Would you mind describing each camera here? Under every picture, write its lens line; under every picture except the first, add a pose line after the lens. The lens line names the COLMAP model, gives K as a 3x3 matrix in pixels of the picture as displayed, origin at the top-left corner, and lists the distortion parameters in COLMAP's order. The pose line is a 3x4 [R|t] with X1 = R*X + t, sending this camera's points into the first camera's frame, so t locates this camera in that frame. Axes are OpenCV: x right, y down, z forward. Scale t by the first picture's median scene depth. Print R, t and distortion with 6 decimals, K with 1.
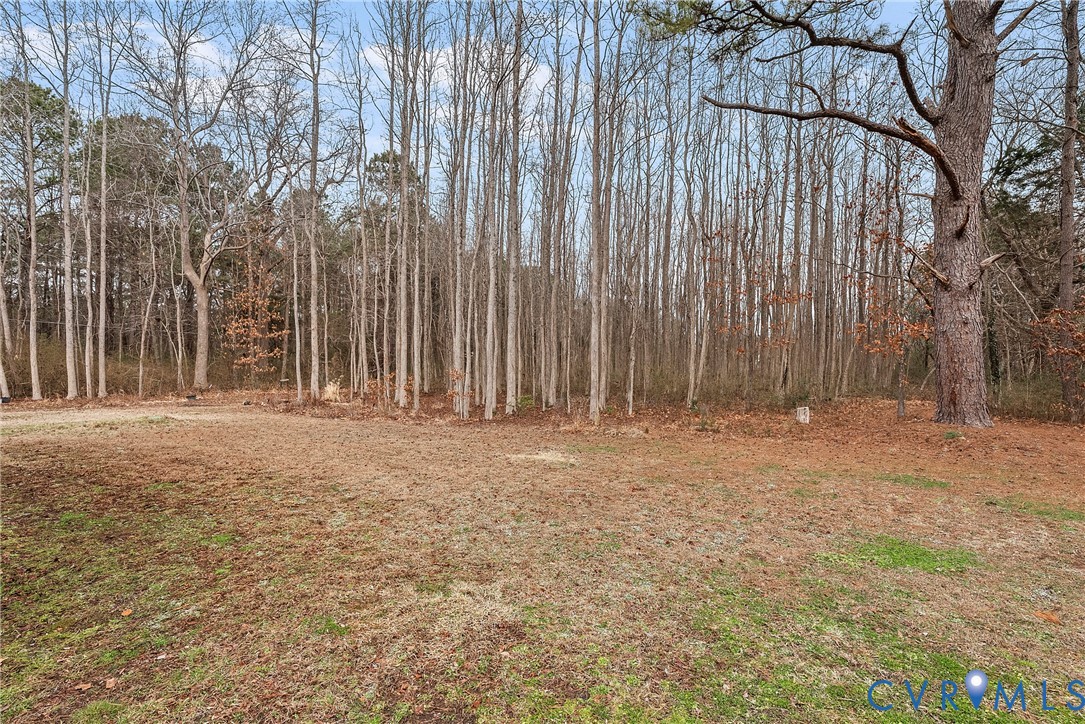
lens RADIAL K [[492.3, 0, 545.0], [0, 492.3, 361.4], [0, 0, 1]] dist [-0.007520, 0.003319]
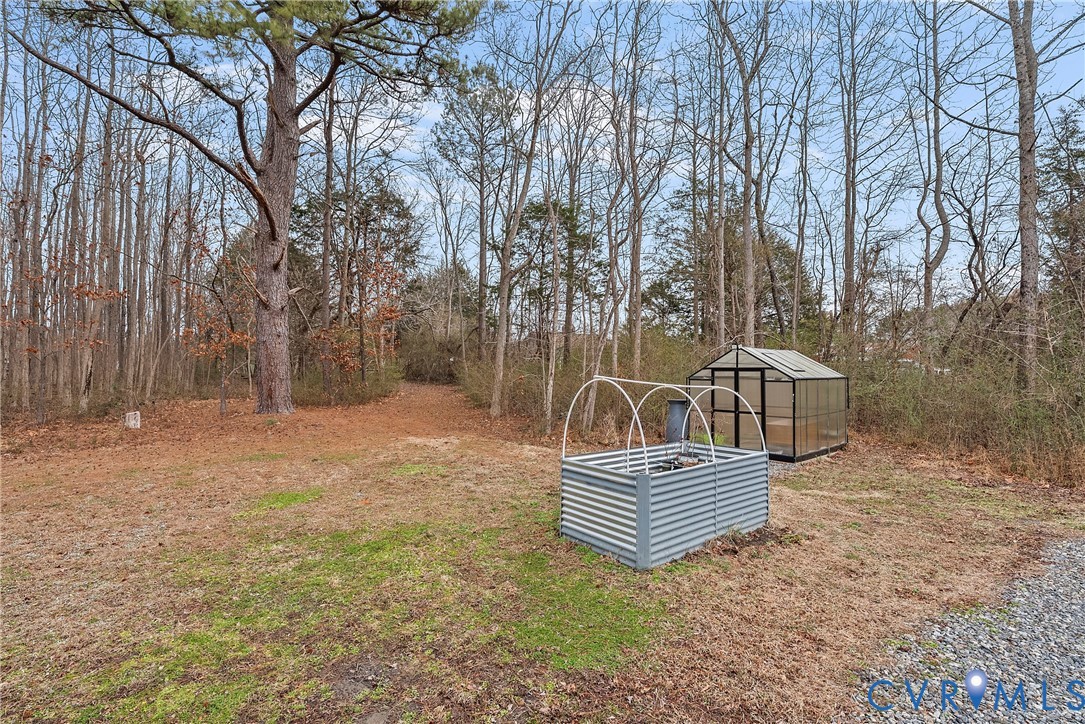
lens RADIAL K [[492.3, 0, 543.1], [0, 492.3, 359.7], [0, 0, 1]] dist [-0.007520, 0.003319]
pose [[0.300166, 0.009730, 0.953837, -0.183840], [-0.001912, 0.999952, -0.009599, -0.002758], [-0.953885, 0.001058, 0.300170, -0.069130]]
